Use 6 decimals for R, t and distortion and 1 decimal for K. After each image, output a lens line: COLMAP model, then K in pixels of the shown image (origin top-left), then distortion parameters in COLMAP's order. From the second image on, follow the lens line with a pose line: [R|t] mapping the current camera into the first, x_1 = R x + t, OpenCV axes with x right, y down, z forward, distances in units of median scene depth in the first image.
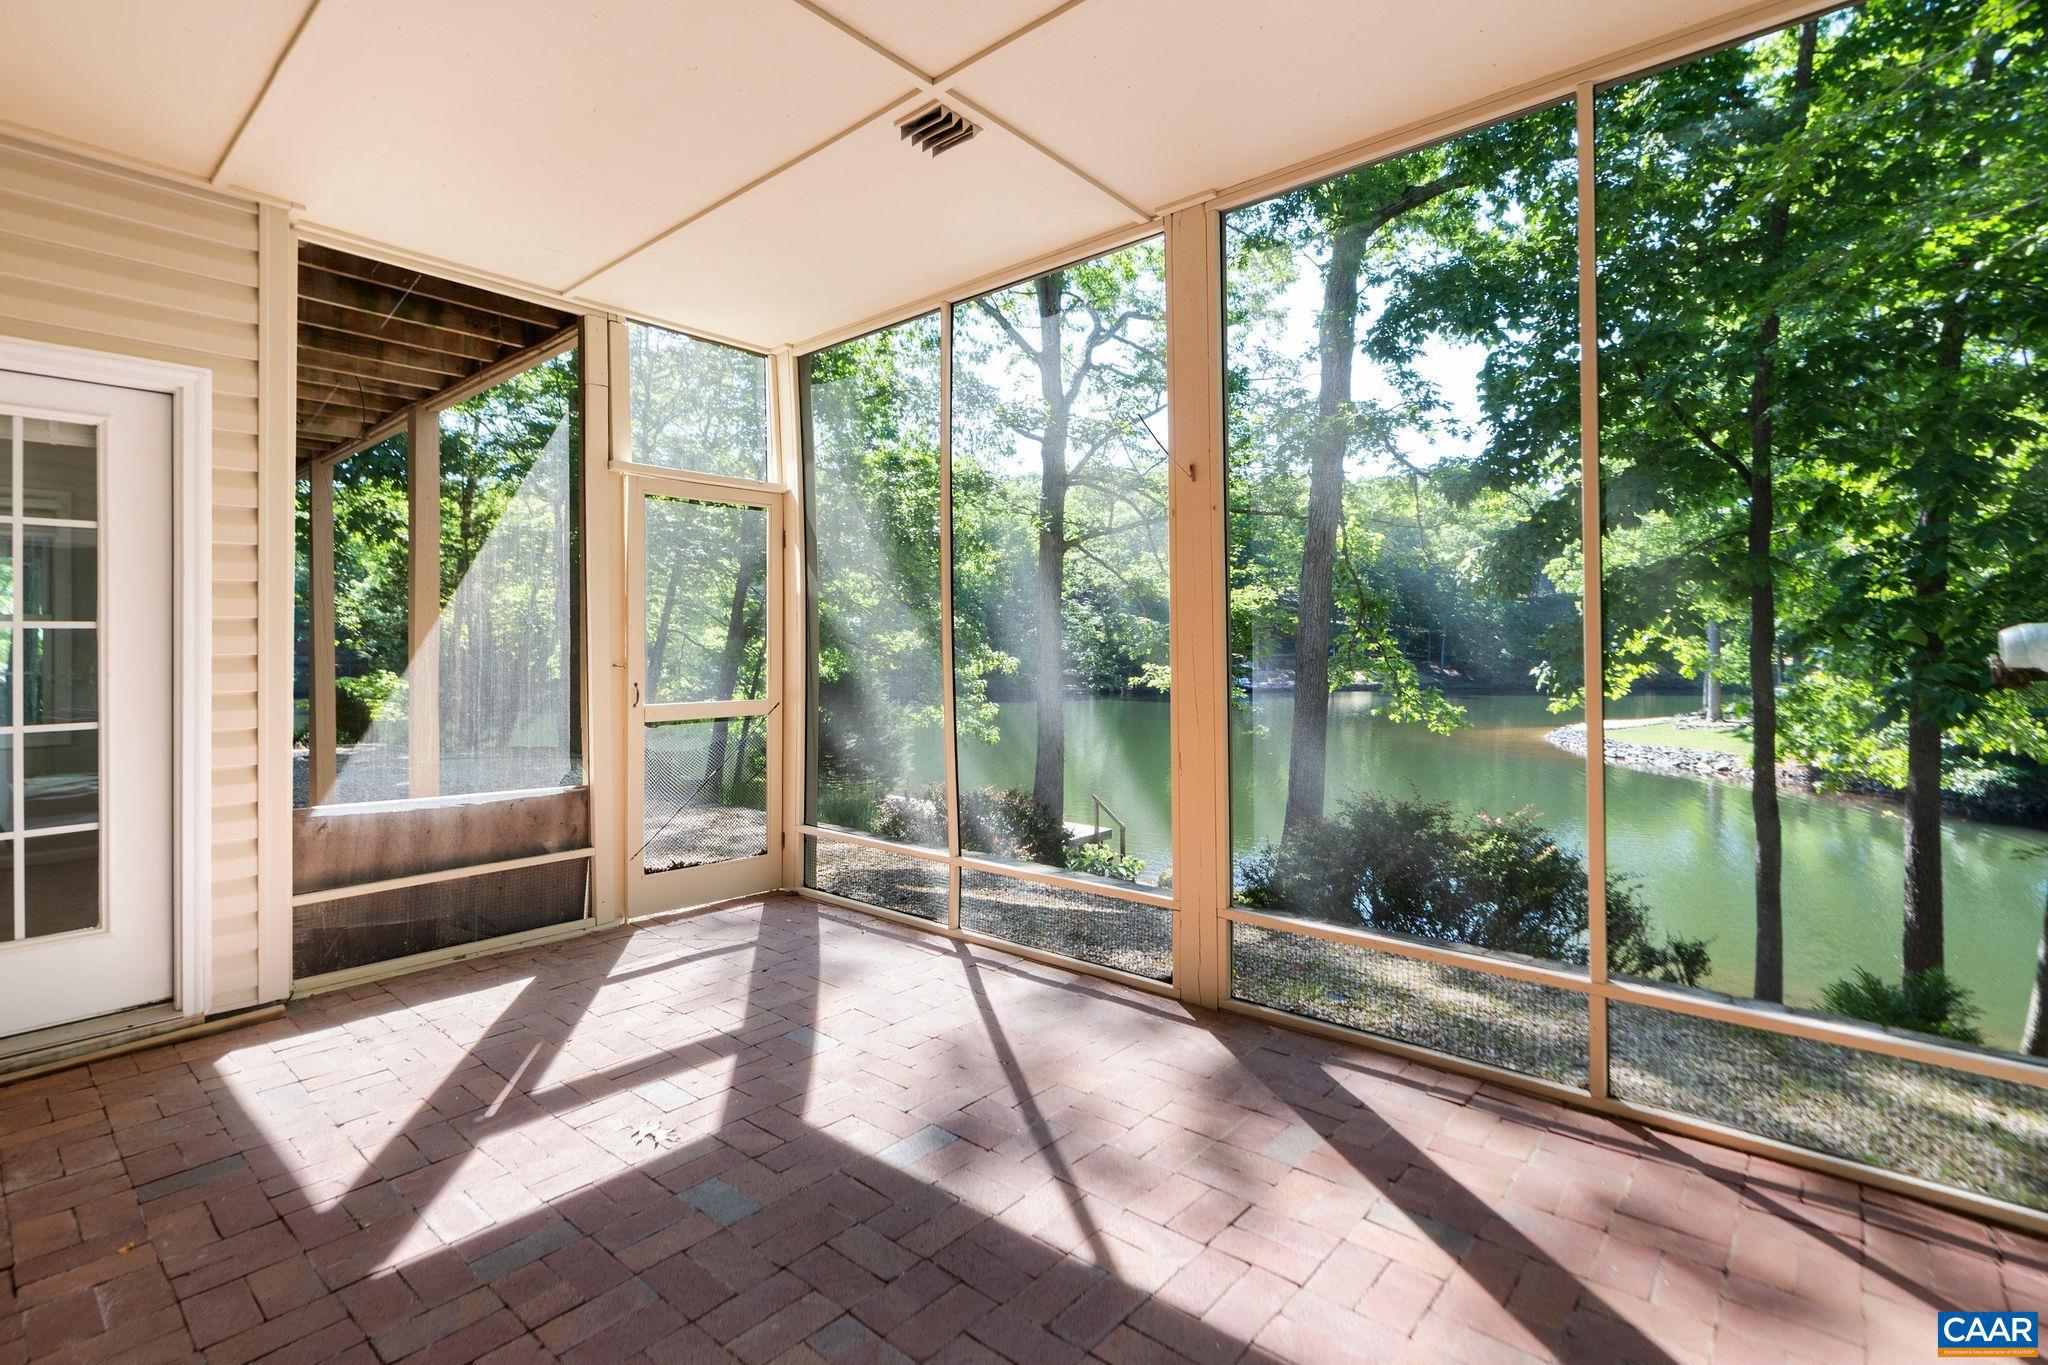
lens RADIAL K [[952.5, 0, 1013.6], [0, 952.5, 662.4], [0, 0, 1]] dist [0.000254, 0.000266]
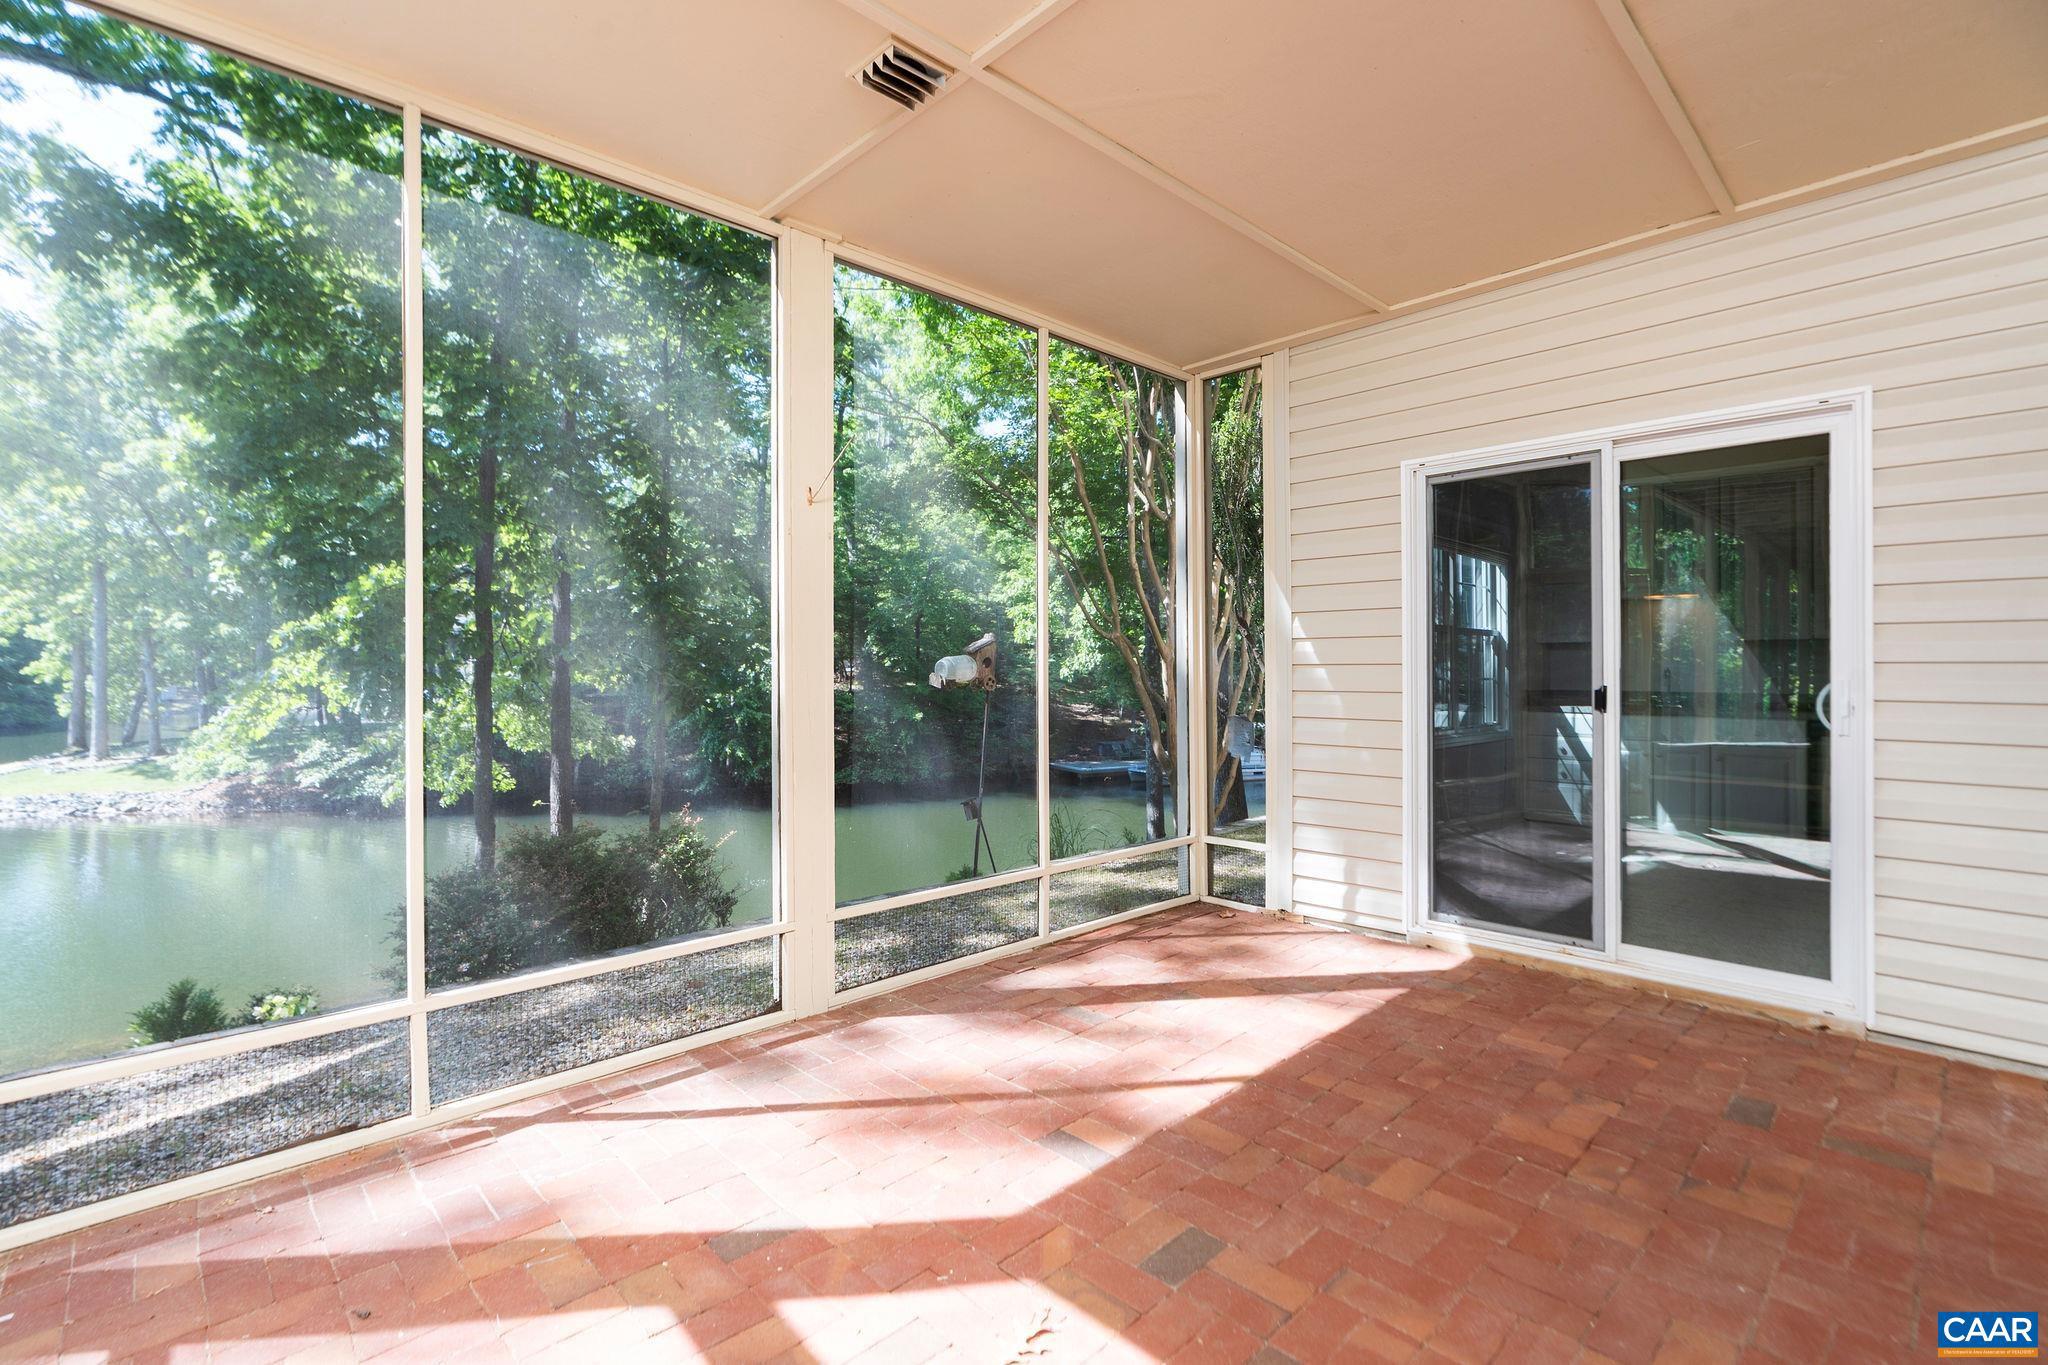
lens RADIAL K [[952.5, 0, 1012.4], [0, 952.5, 677.8], [0, 0, 1]] dist [0.000254, 0.000266]
pose [[0.098911, -0.006224, 0.995077, -1.004092], [0.021947, 0.999751, 0.004072, 0.003903], [-0.994854, 0.021437, 0.099023, 0.868262]]
